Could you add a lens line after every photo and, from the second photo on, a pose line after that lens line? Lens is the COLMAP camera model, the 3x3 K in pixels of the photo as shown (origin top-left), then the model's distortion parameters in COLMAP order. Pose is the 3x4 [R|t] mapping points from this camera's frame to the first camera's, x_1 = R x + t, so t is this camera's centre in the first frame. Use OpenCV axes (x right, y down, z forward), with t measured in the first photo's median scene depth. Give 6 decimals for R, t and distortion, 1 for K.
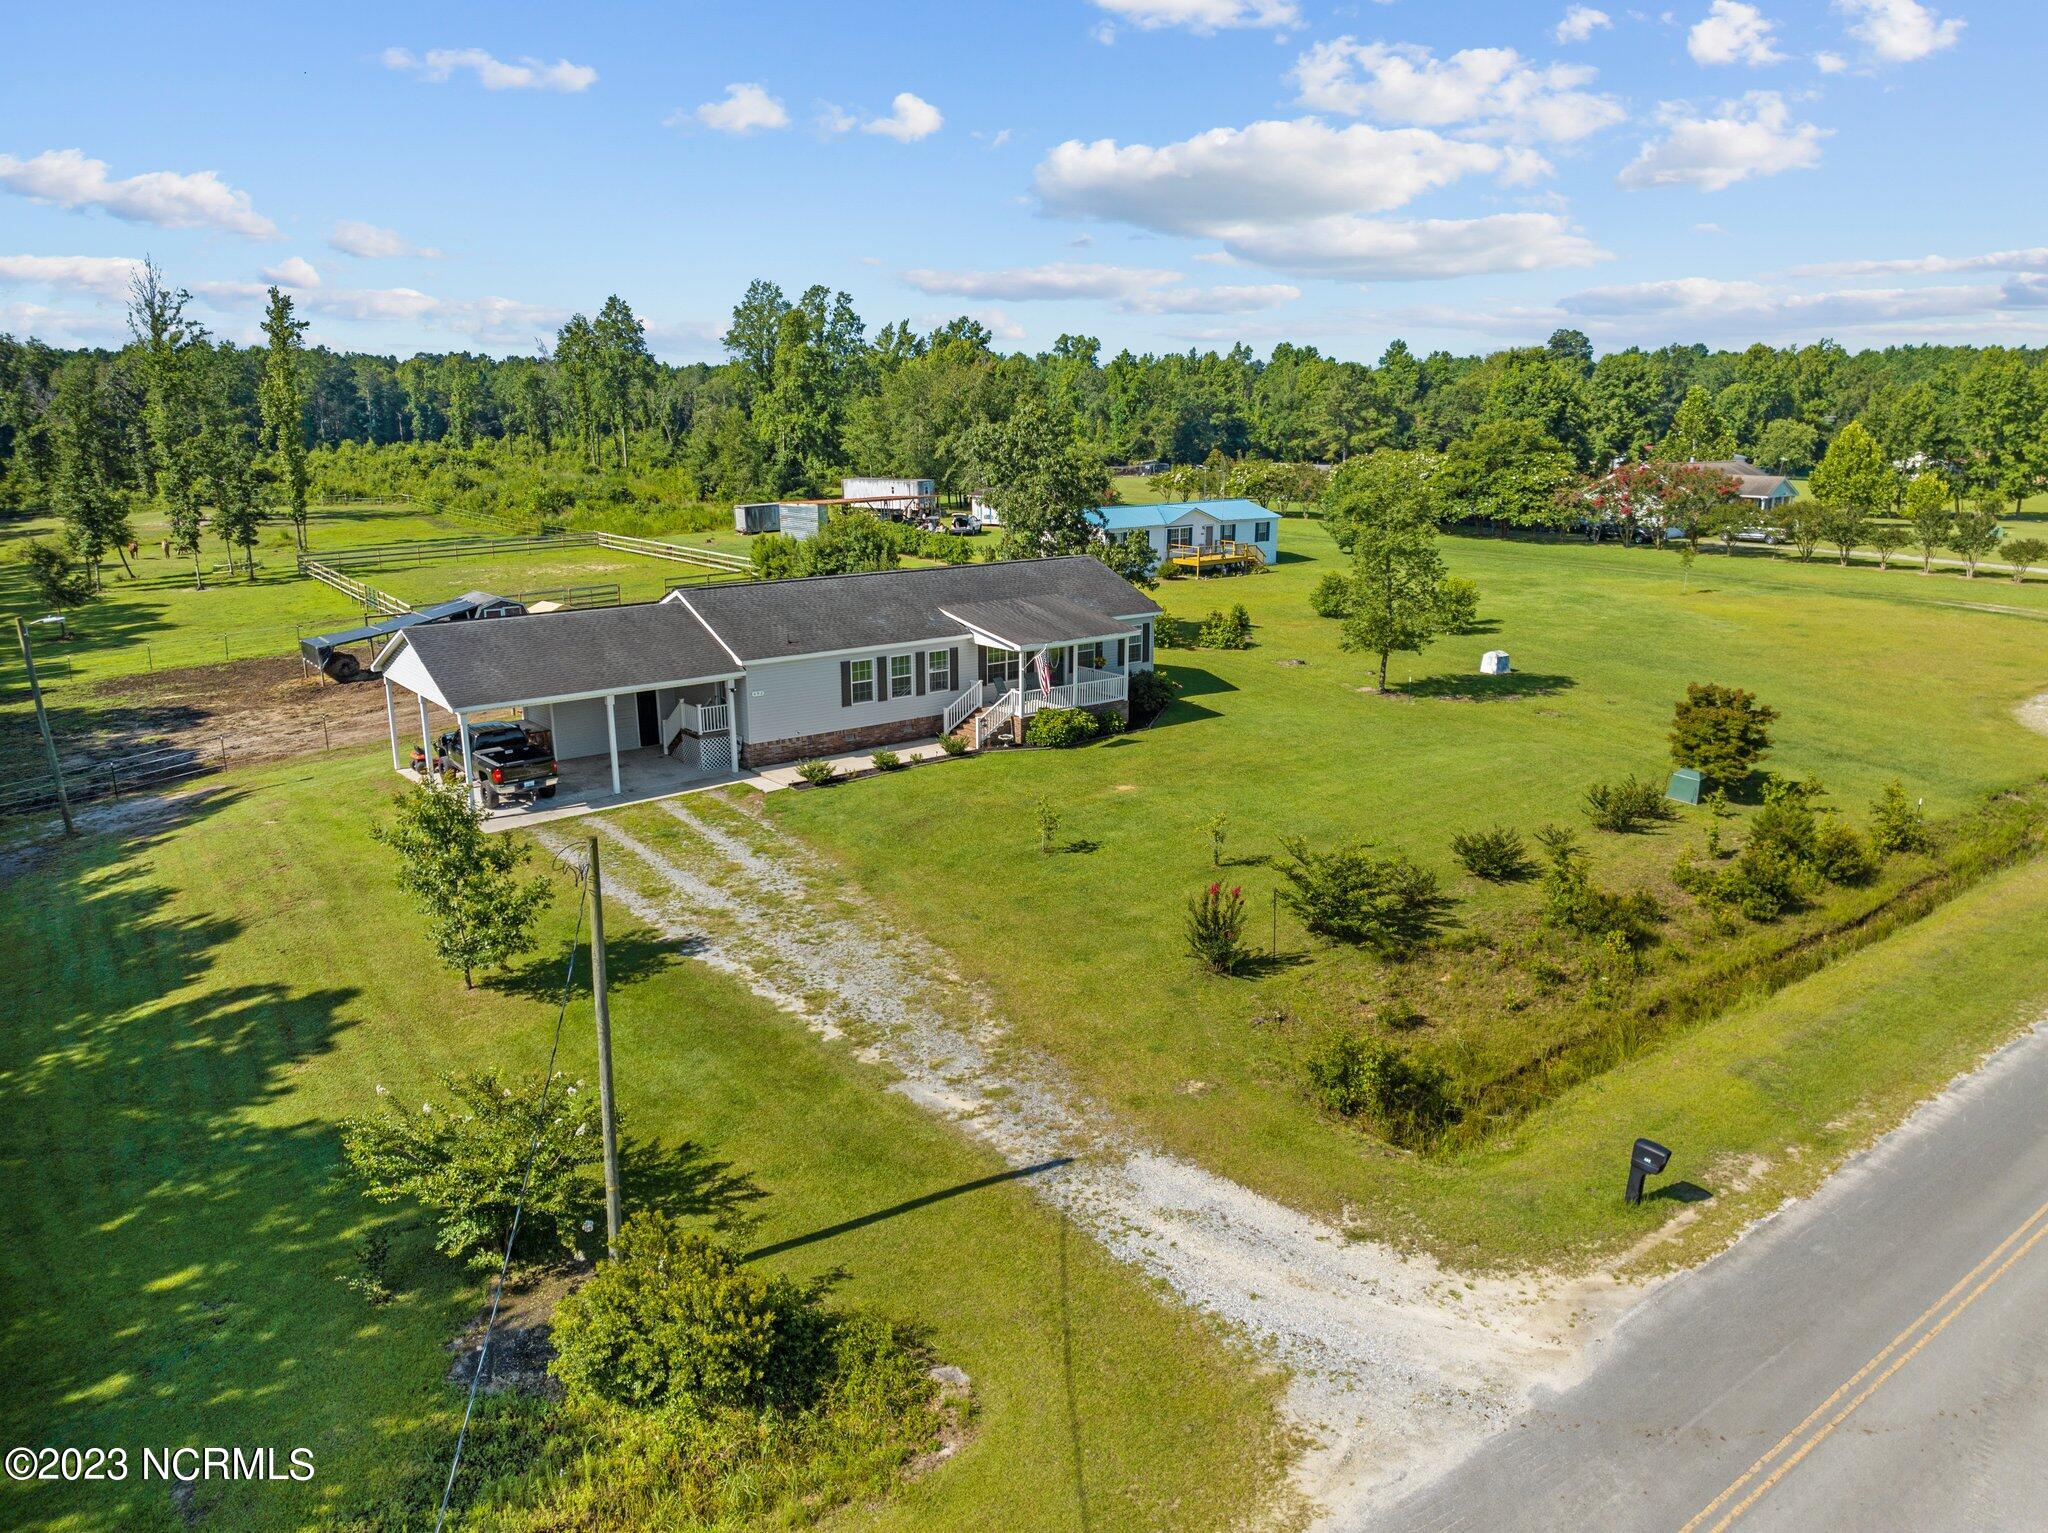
lens RADIAL K [[1449.9, 0, 1024.0], [0, 1449.9, 766.5], [0, 0, 1]] dist [-0.033661, -0.004264]
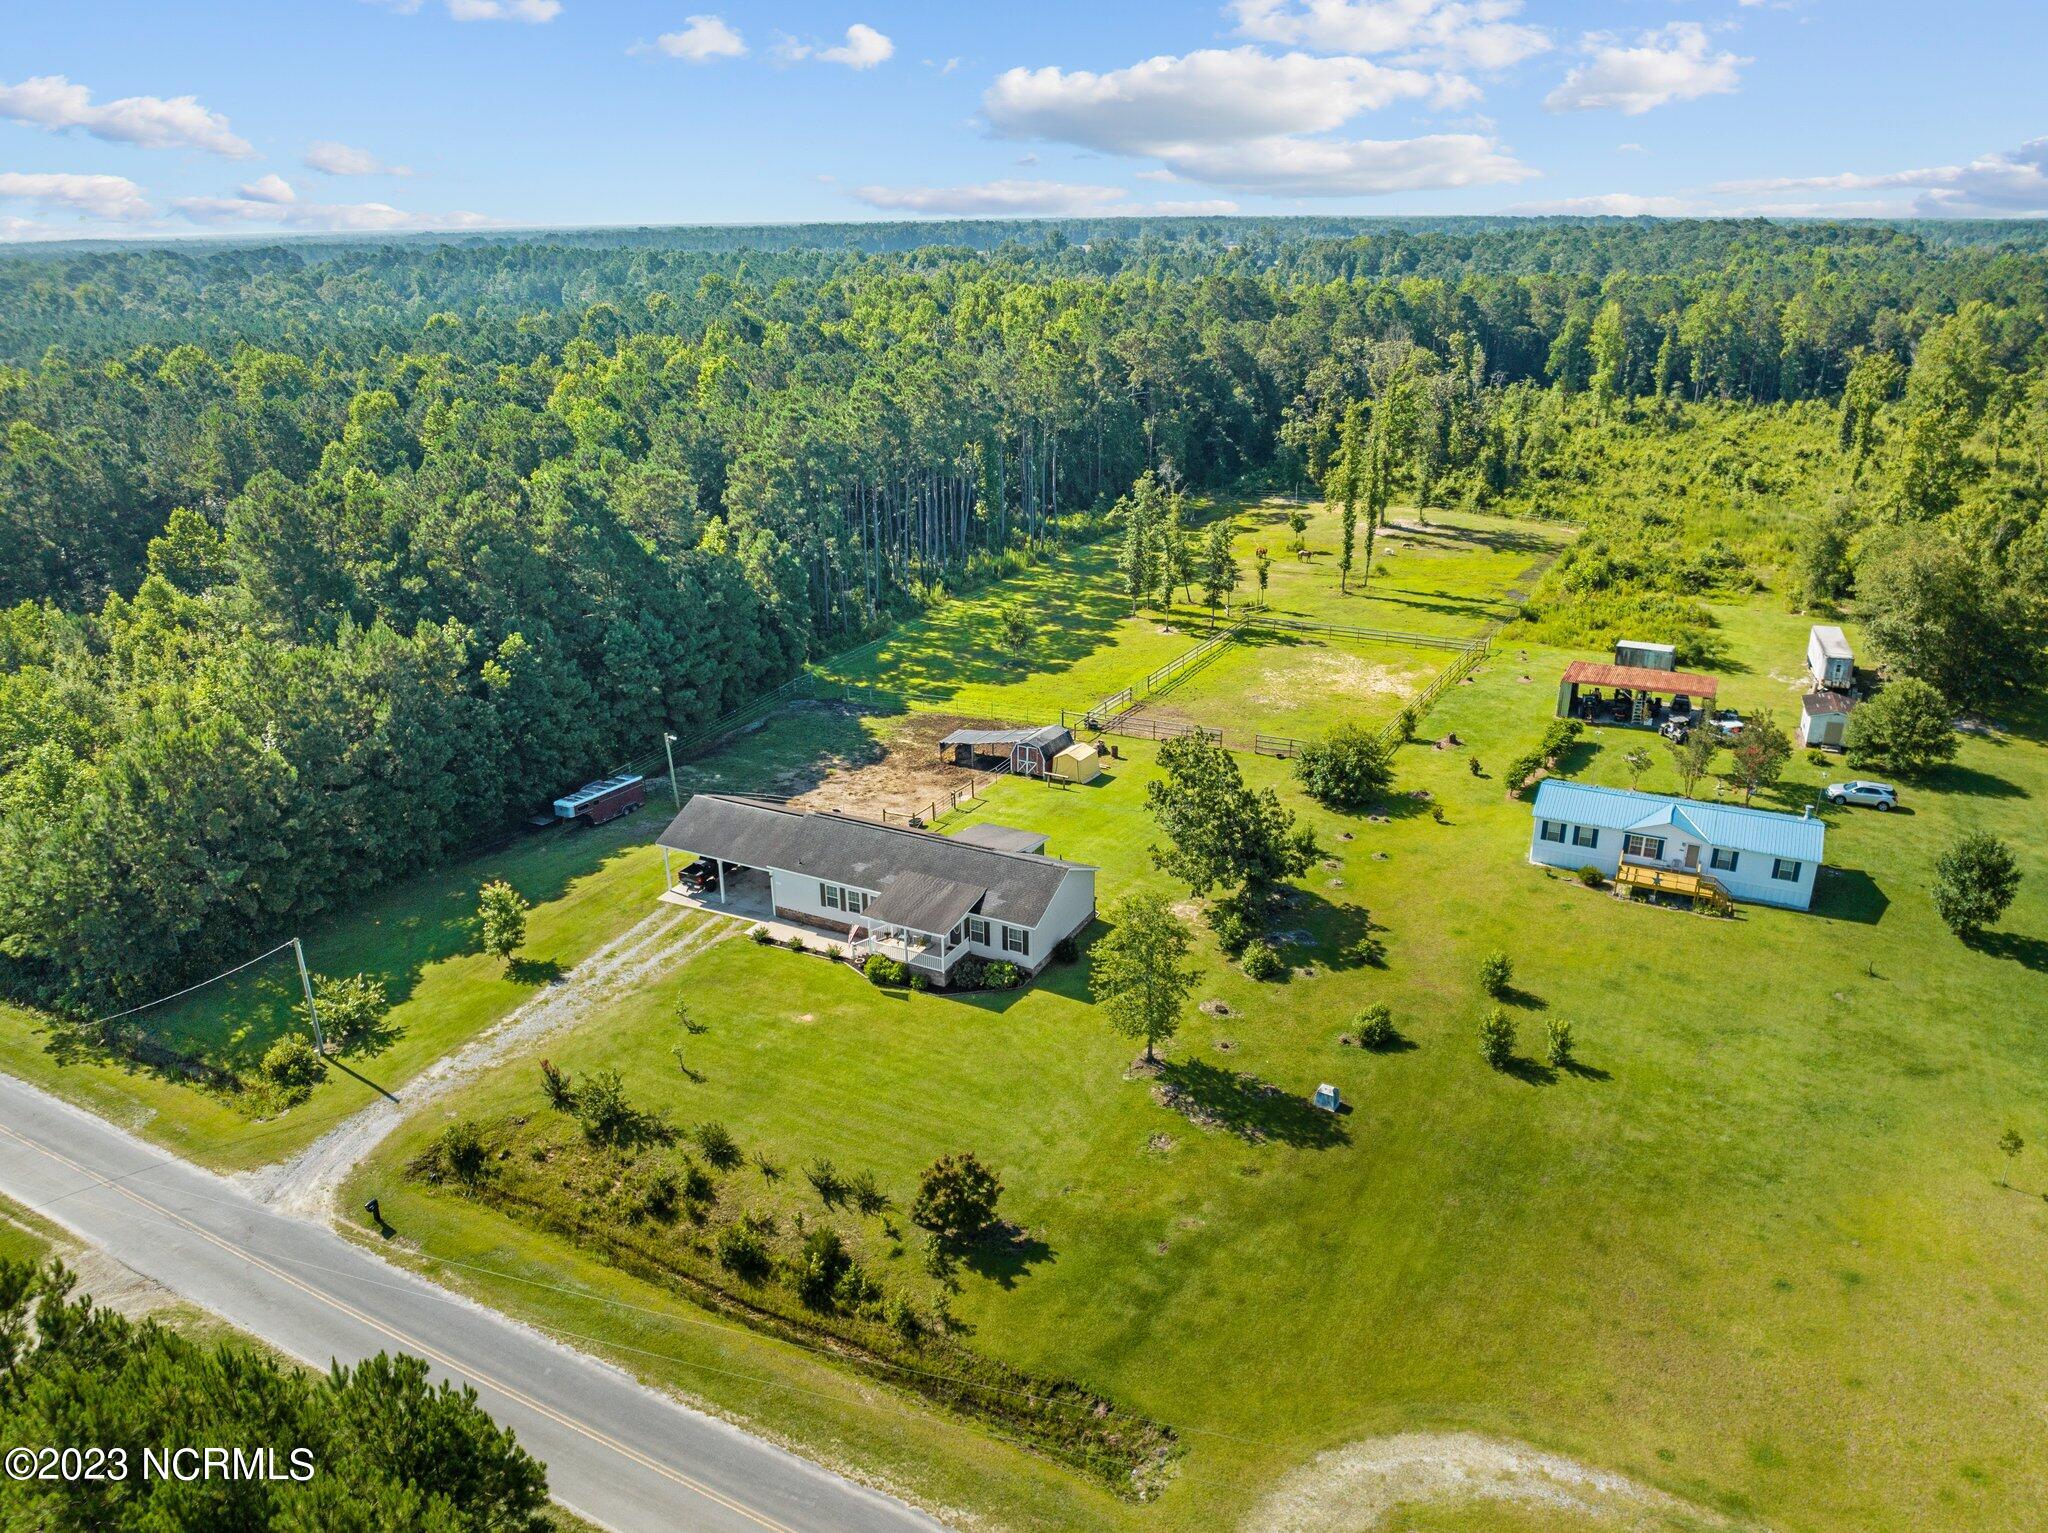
lens RADIAL K [[1456.5, 0, 1024.0], [0, 1456.5, 766.5], [0, 0, 1]] dist [-0.033876, -0.000174]
pose [[0.401985, 0.326973, -0.855276, 1.493616], [-0.212846, 0.941849, 0.260031, -0.741174], [0.890564, 0.077514, 0.448204, 0.404552]]
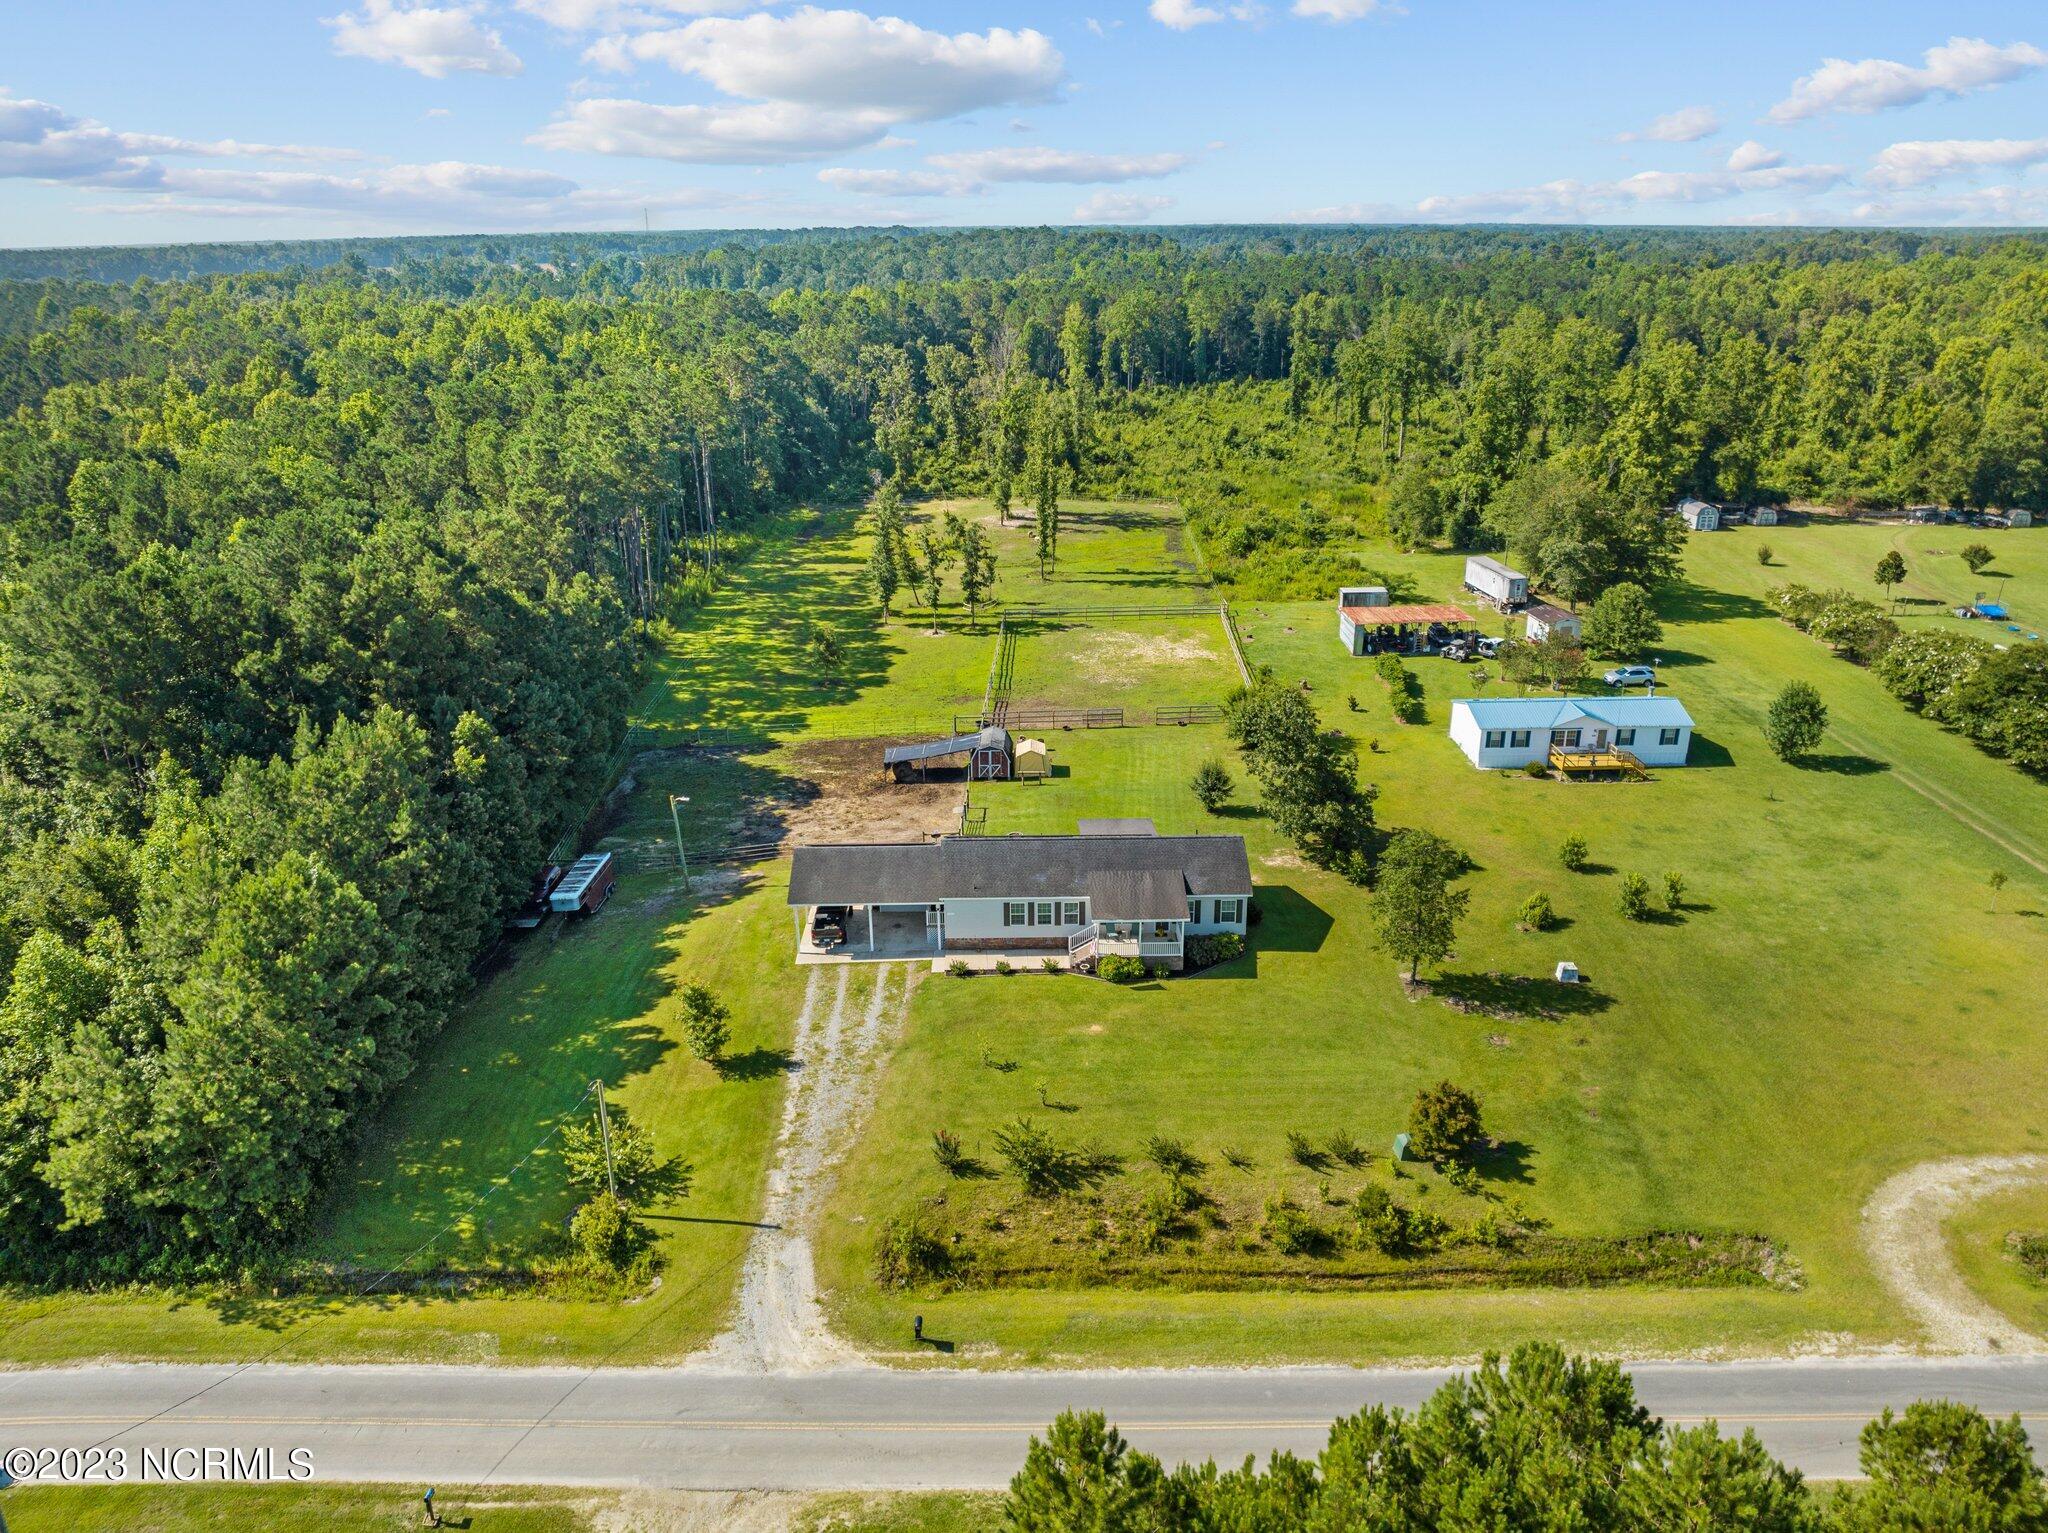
lens RADIAL K [[1453.1, 0, 1024.0], [0, 1453.1, 766.5], [0, 0, 1]] dist [-0.028062, -0.008118]
pose [[0.787436, 0.214837, -0.577745, 0.890599], [-0.142821, 0.975379, 0.168040, -0.541112], [0.599622, -0.049807, 0.798732, -0.399208]]
